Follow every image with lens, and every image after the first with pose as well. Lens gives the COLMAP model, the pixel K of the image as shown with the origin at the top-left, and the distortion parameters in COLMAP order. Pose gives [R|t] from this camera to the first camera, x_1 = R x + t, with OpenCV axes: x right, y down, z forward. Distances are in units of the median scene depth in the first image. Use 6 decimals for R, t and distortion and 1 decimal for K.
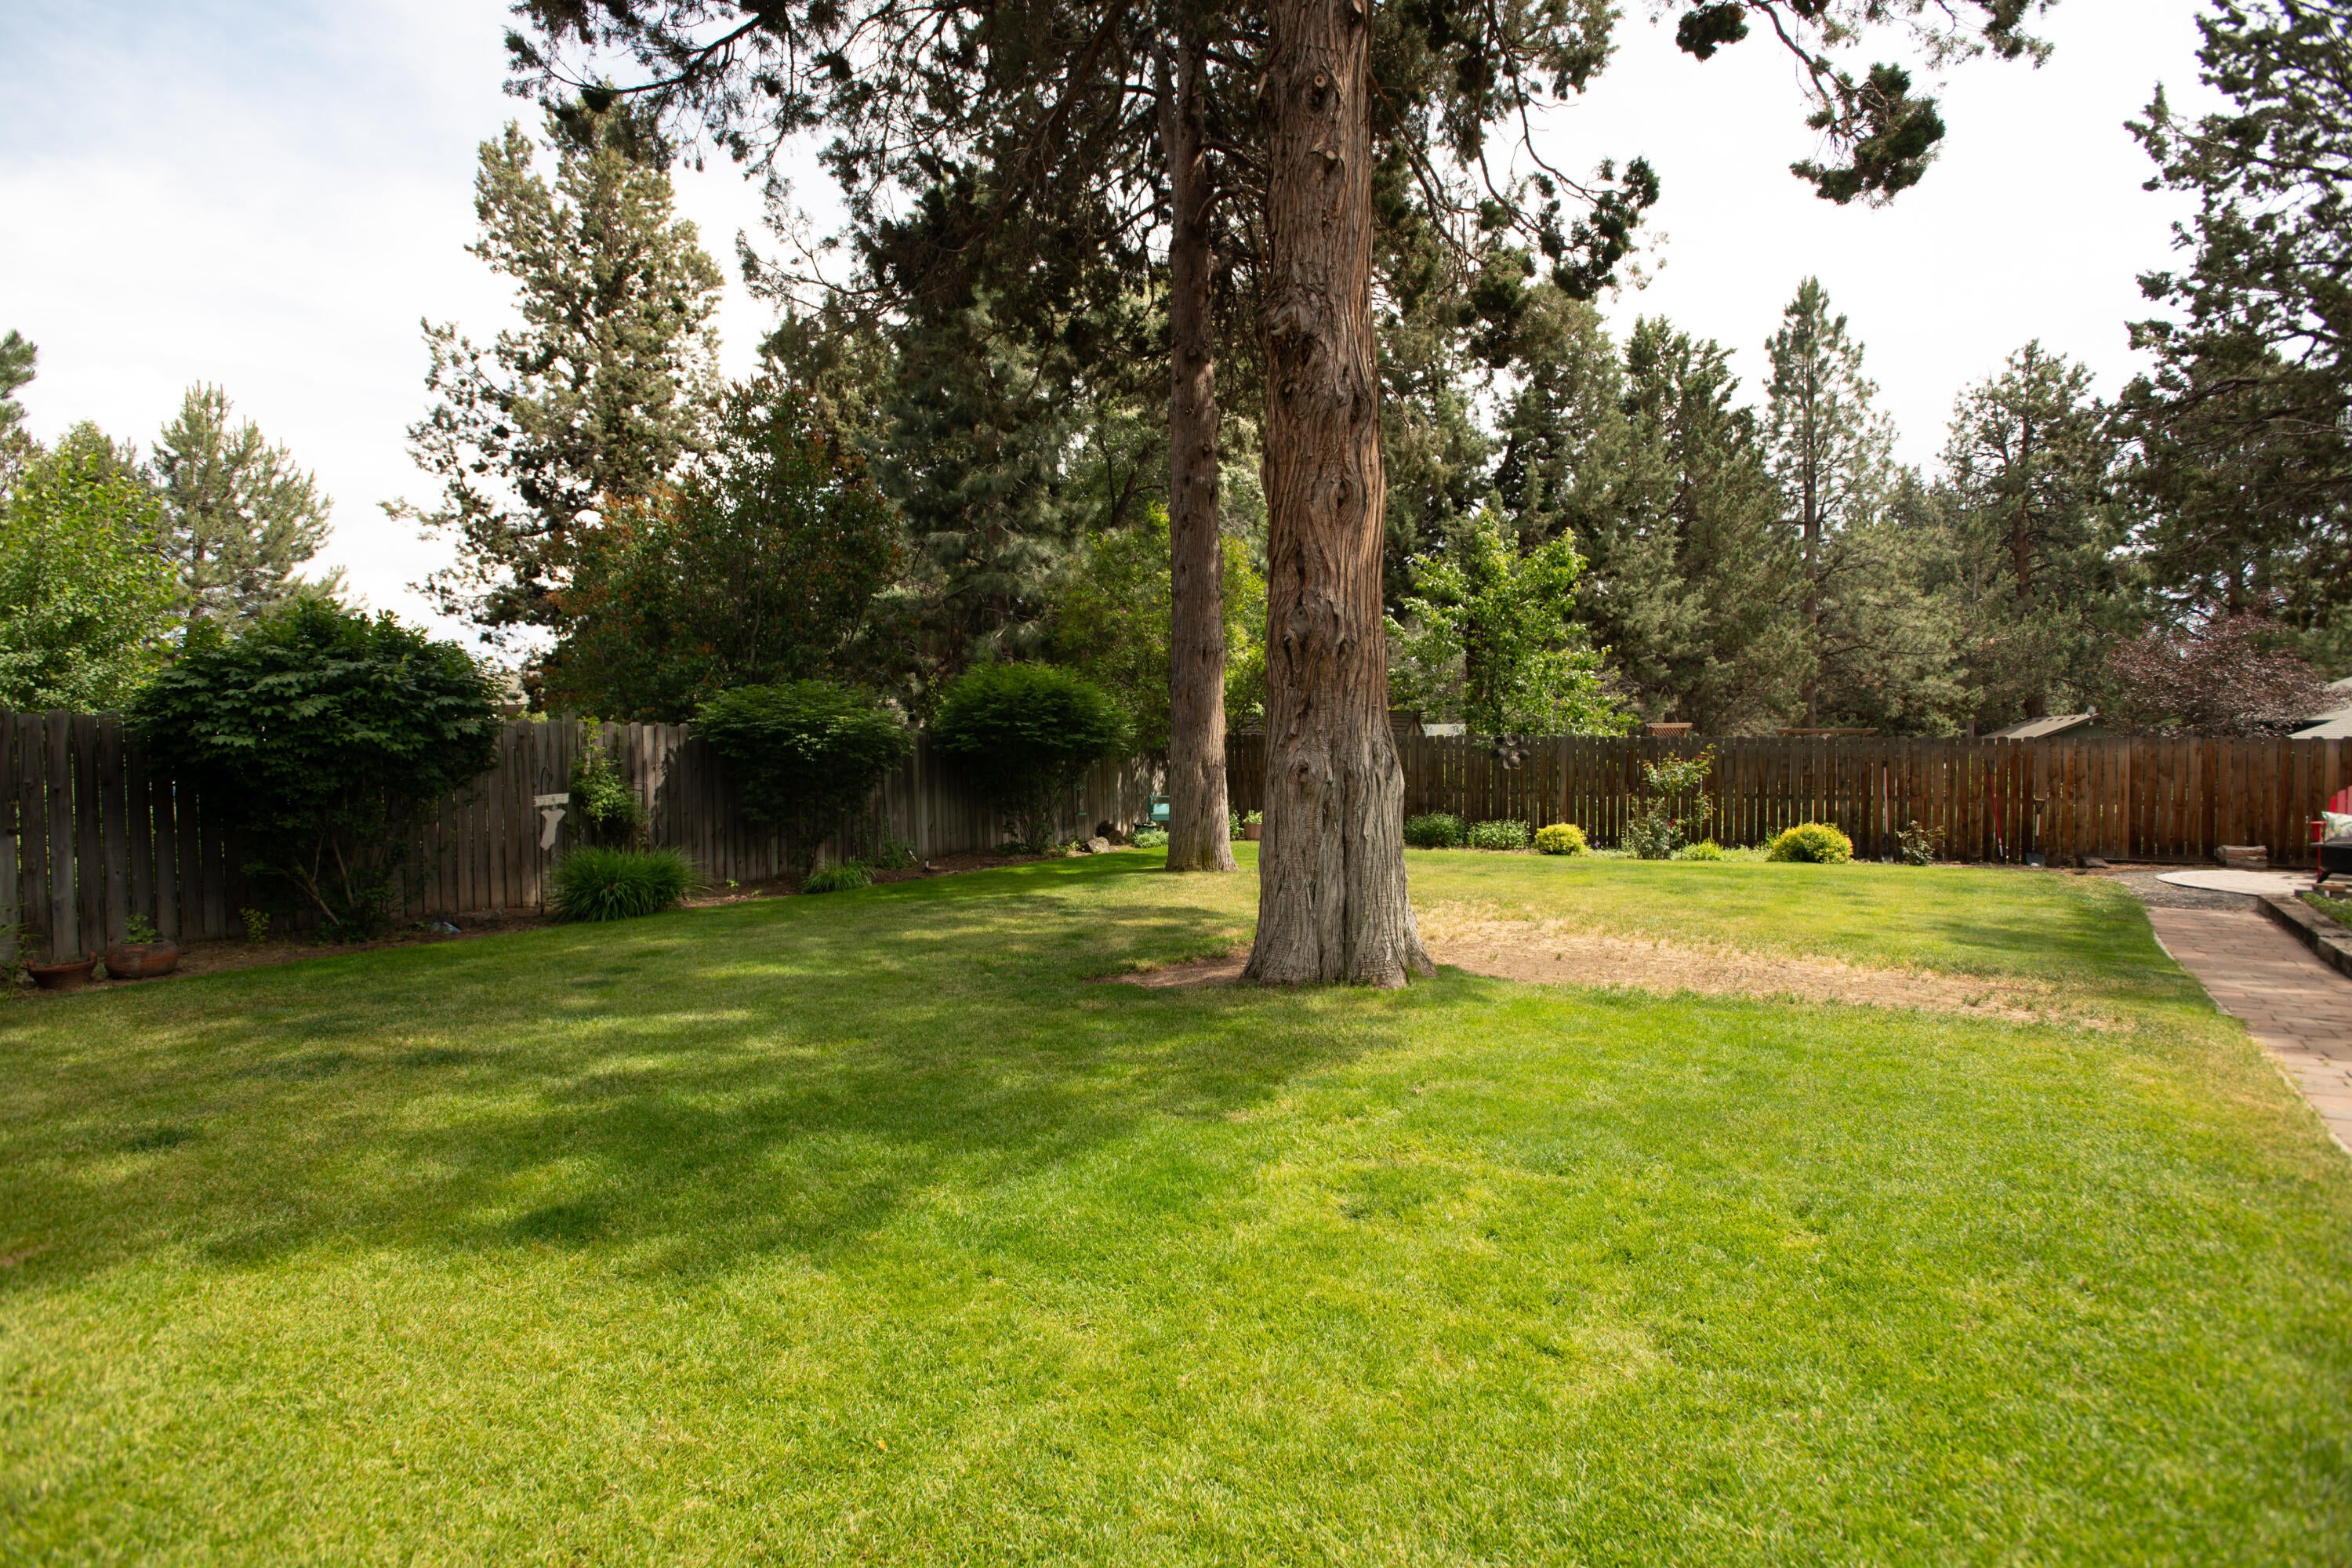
lens RADIAL K [[1129.4, 0, 1169.8], [0, 1129.4, 774.1], [0, 0, 1]] dist [-0.056774, 0.019295]
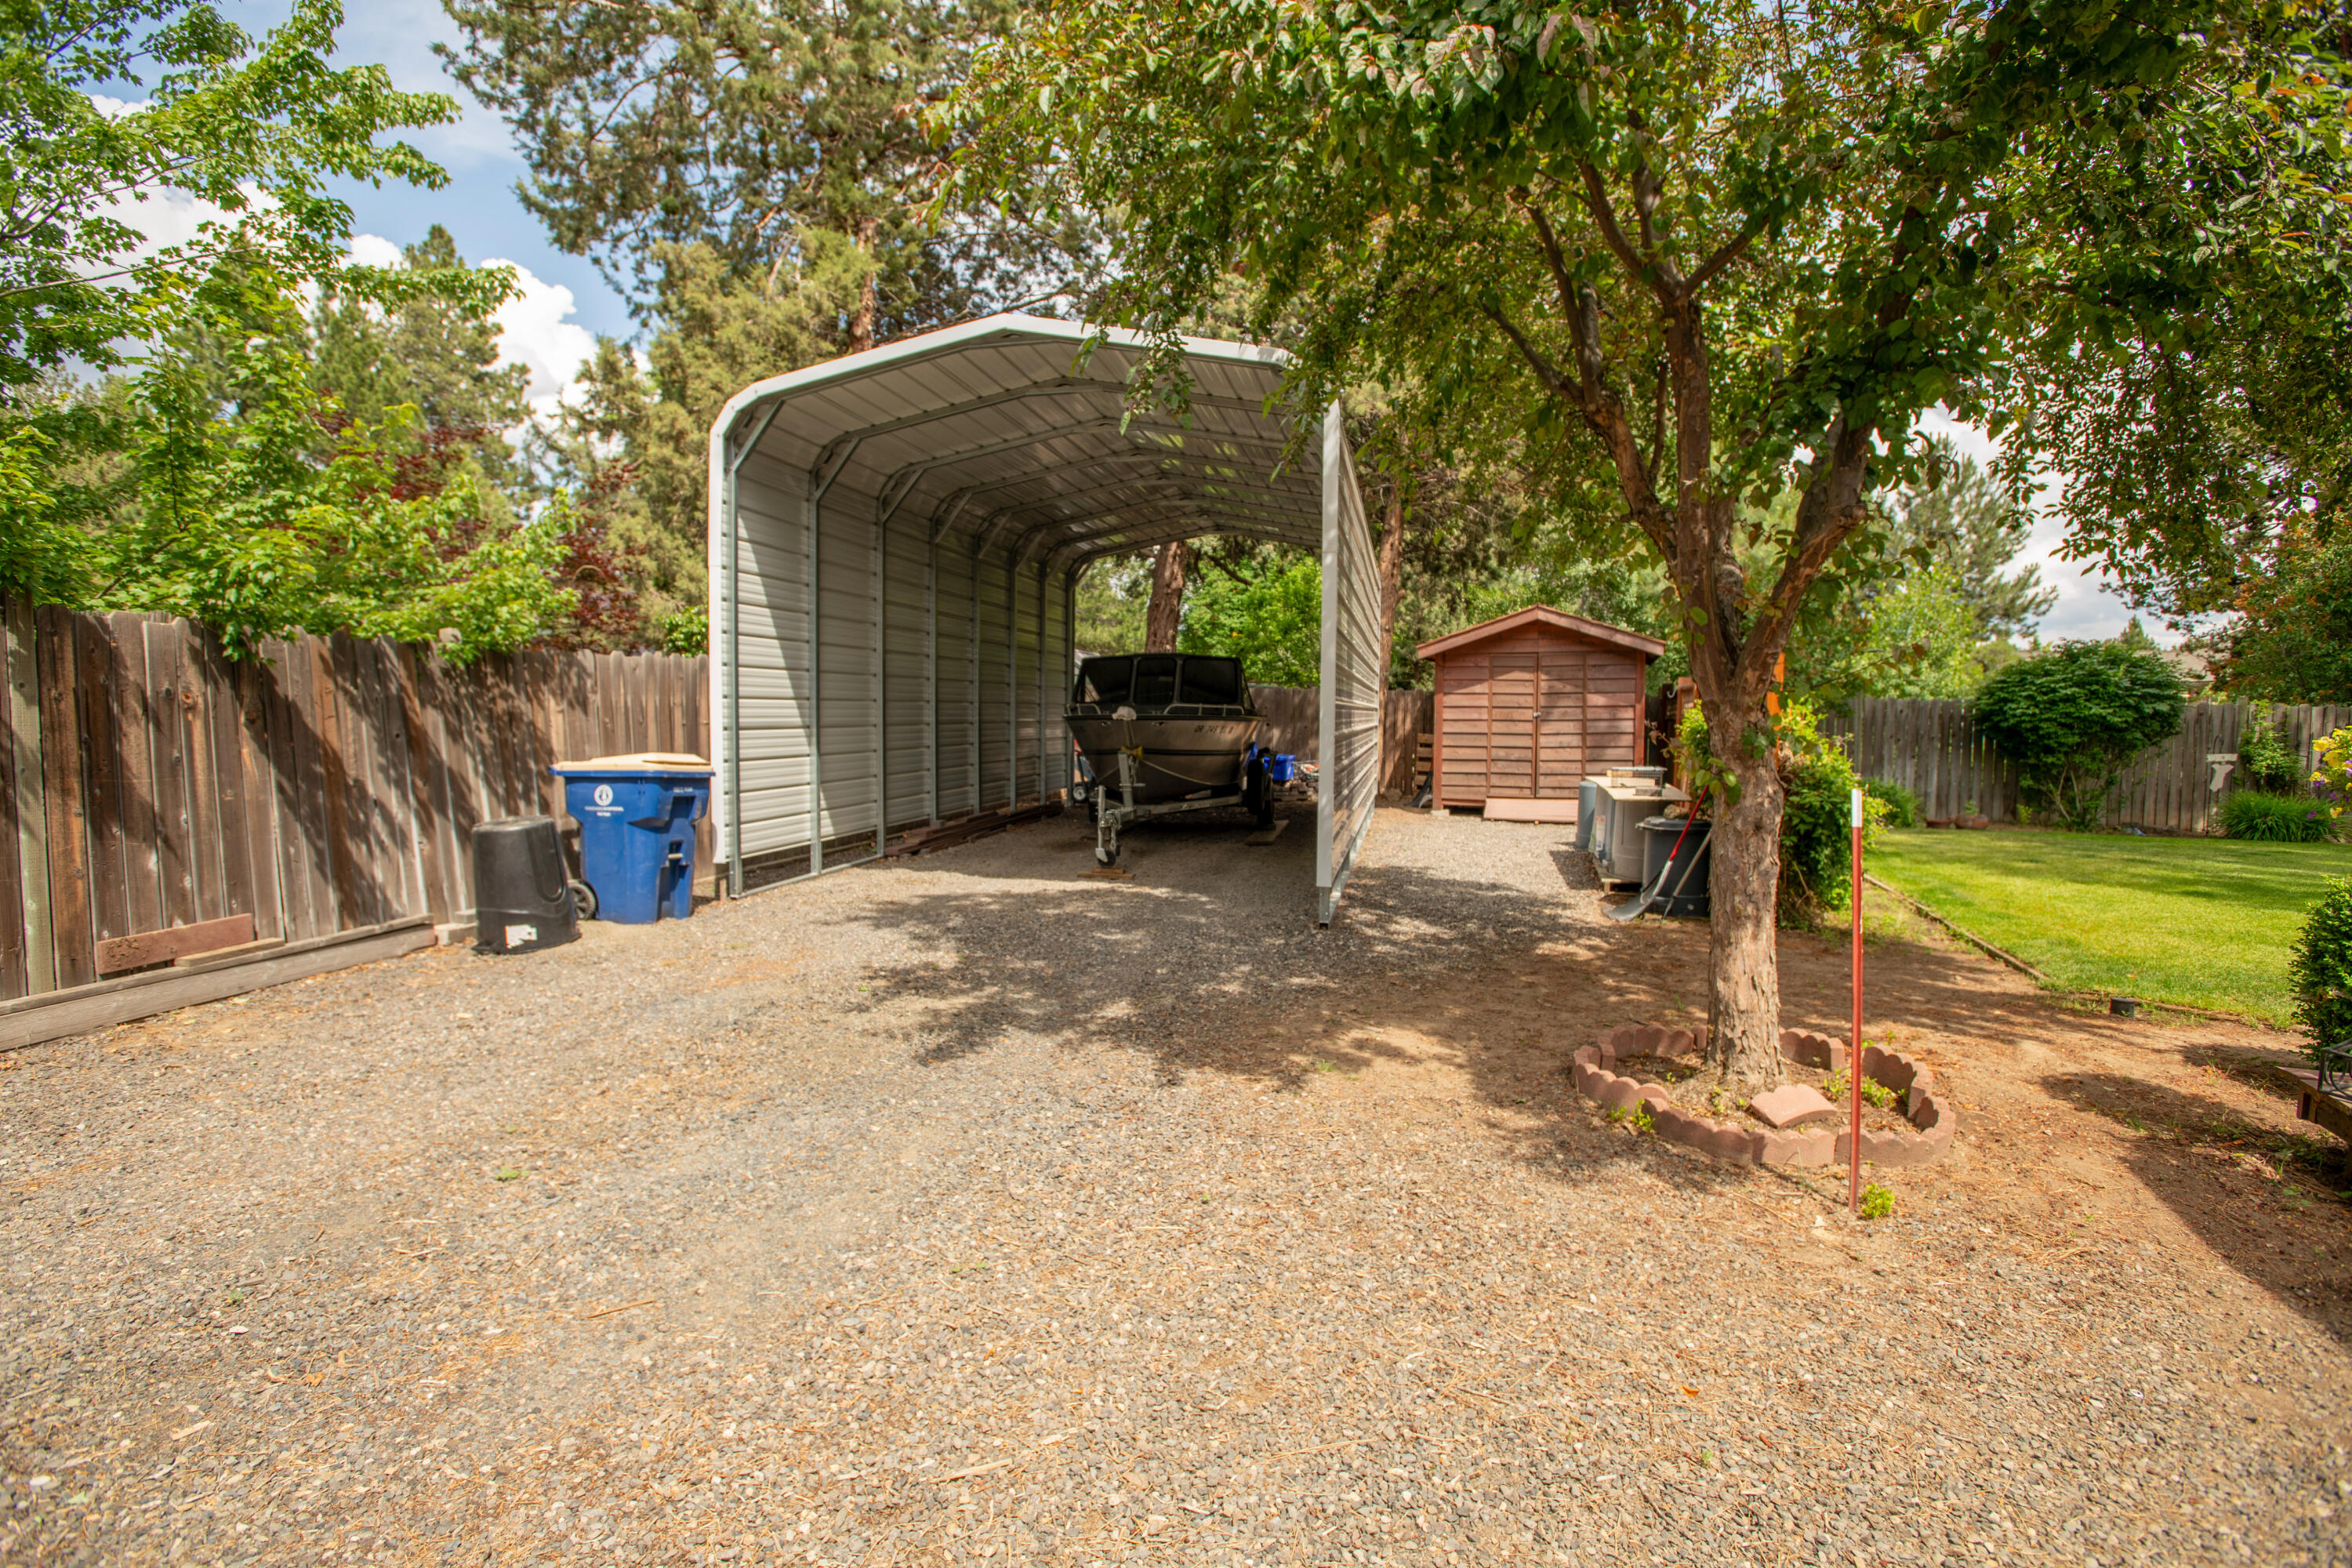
lens RADIAL K [[1129.4, 0, 1169.8], [0, 1129.4, 774.1], [0, 0, 1]] dist [-0.056774, 0.019295]
pose [[0.278493, 0.061961, -0.958437, 0.197915], [-0.036707, 0.997874, 0.053845, 0.008393], [0.959736, 0.020186, 0.280176, -0.333091]]
